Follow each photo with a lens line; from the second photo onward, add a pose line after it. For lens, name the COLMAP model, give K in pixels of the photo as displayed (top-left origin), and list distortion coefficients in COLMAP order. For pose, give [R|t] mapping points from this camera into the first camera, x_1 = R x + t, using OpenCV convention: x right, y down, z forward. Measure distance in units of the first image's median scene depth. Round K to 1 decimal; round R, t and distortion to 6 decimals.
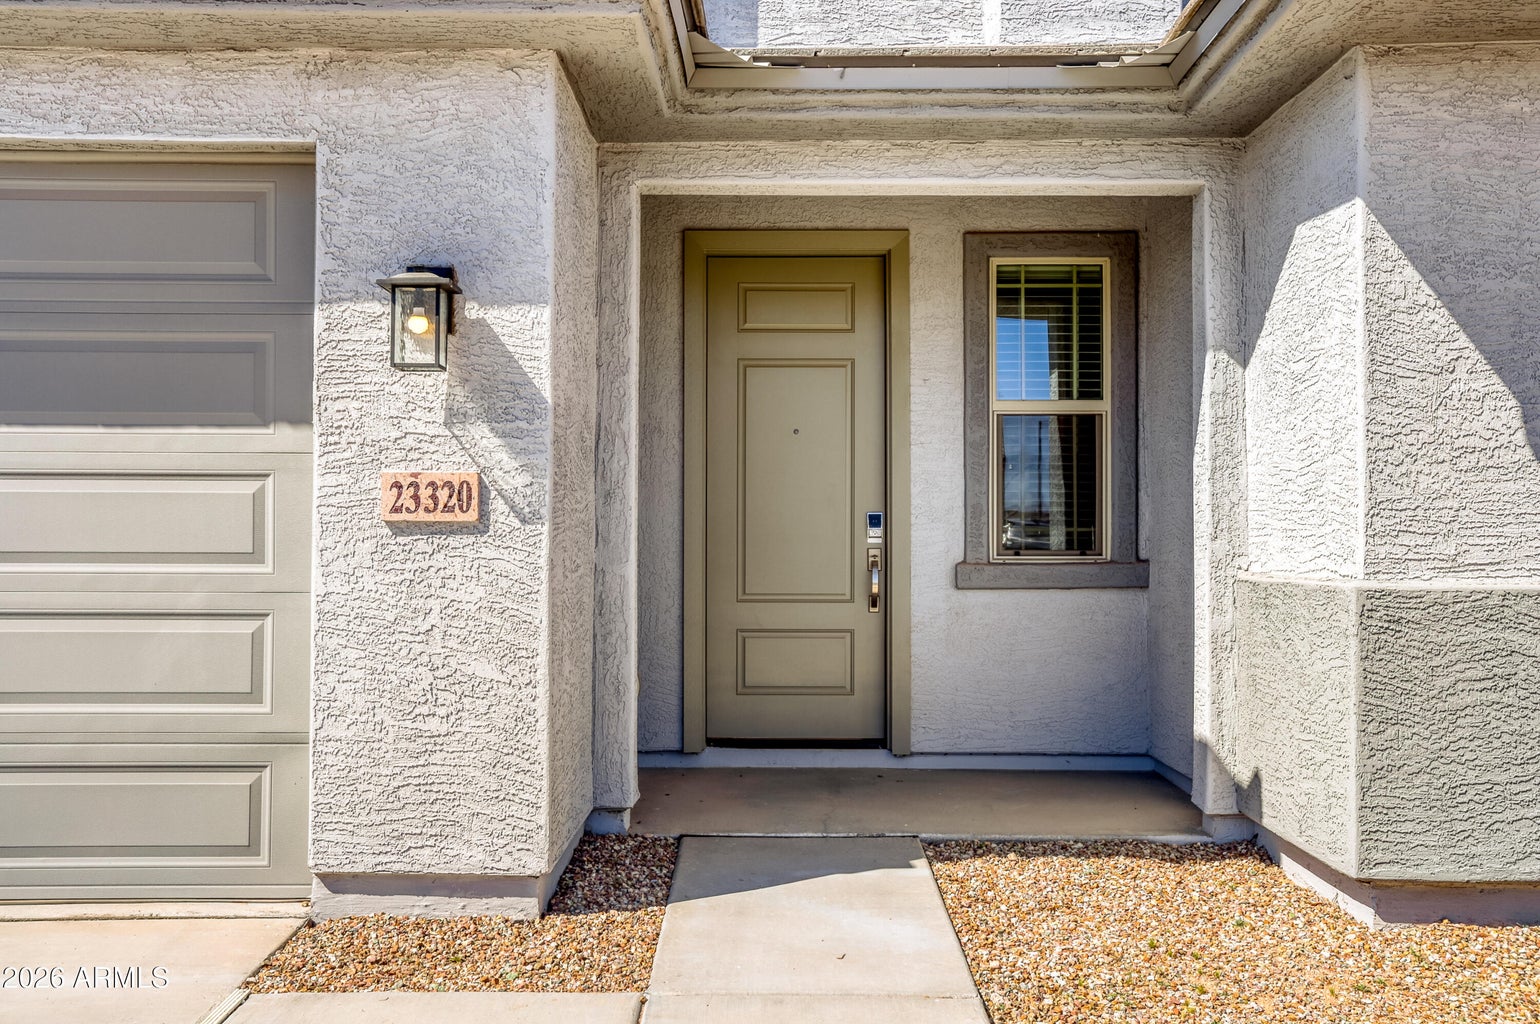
lens RADIAL K [[1489.7, 0, 770.3], [0, 1489.7, 506.1], [0, 0, 1]] dist [0.018399, 0.000000]
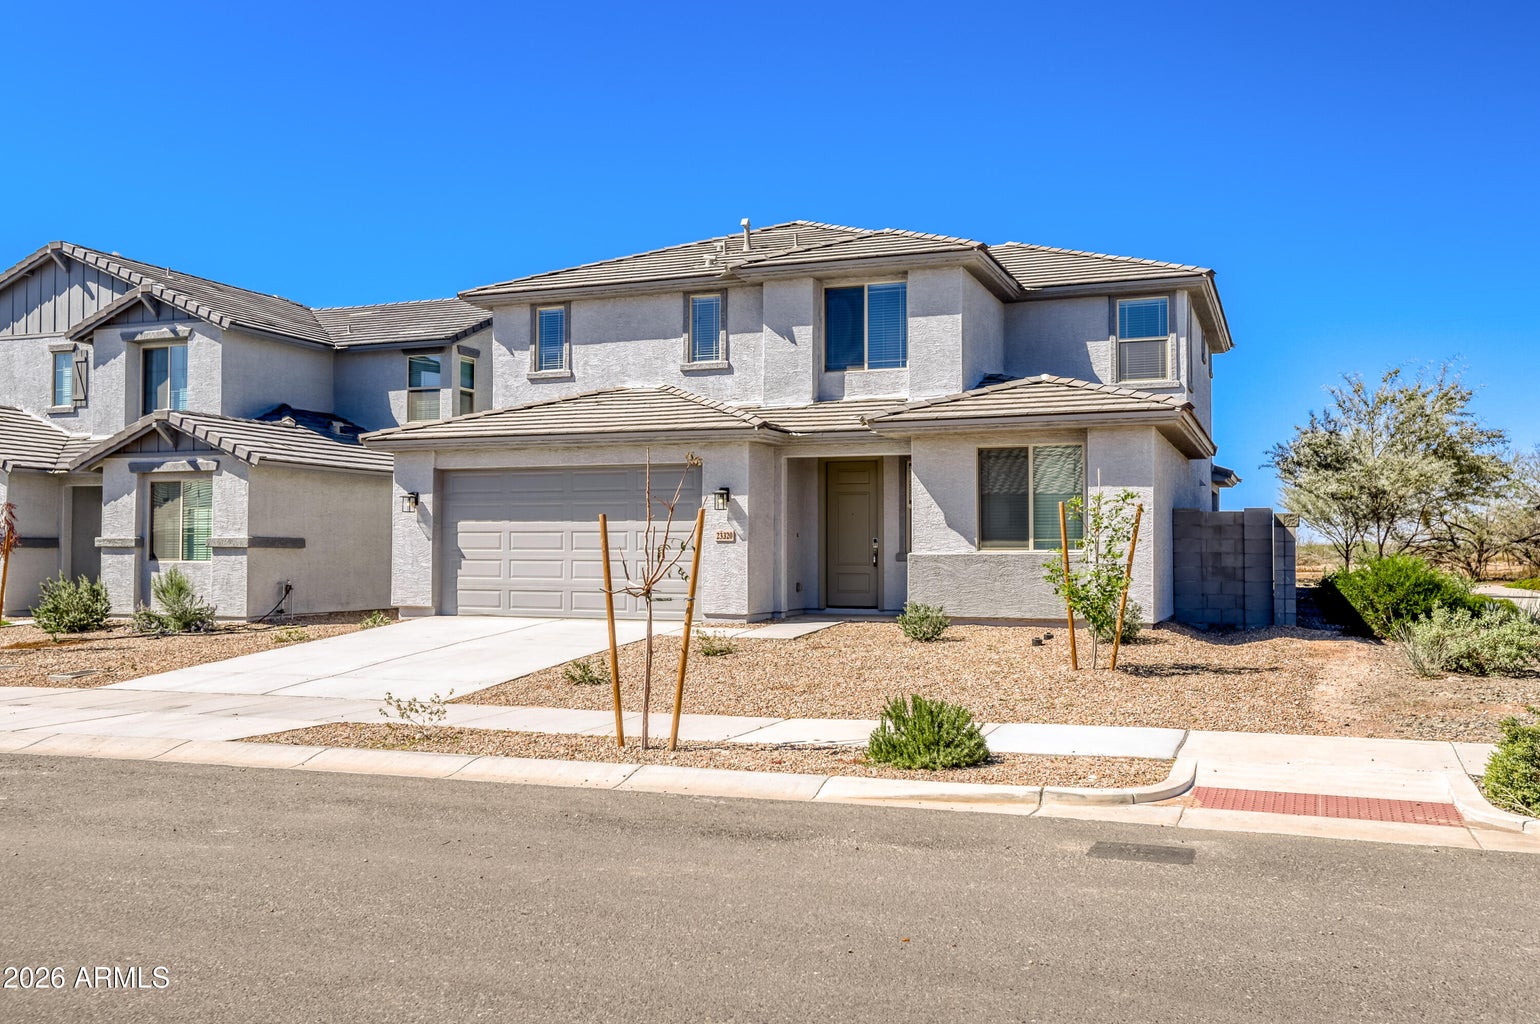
lens RADIAL K [[1376.9, 0, 769.9], [0, 1376.9, 515.2], [0, 0, 1]] dist [-0.001000, -0.000011]
pose [[0.938124, -0.009929, -0.346157, 1.444894], [0.004710, 0.999862, -0.015915, -0.000491], [0.346268, 0.013300, 0.938042, -3.110985]]
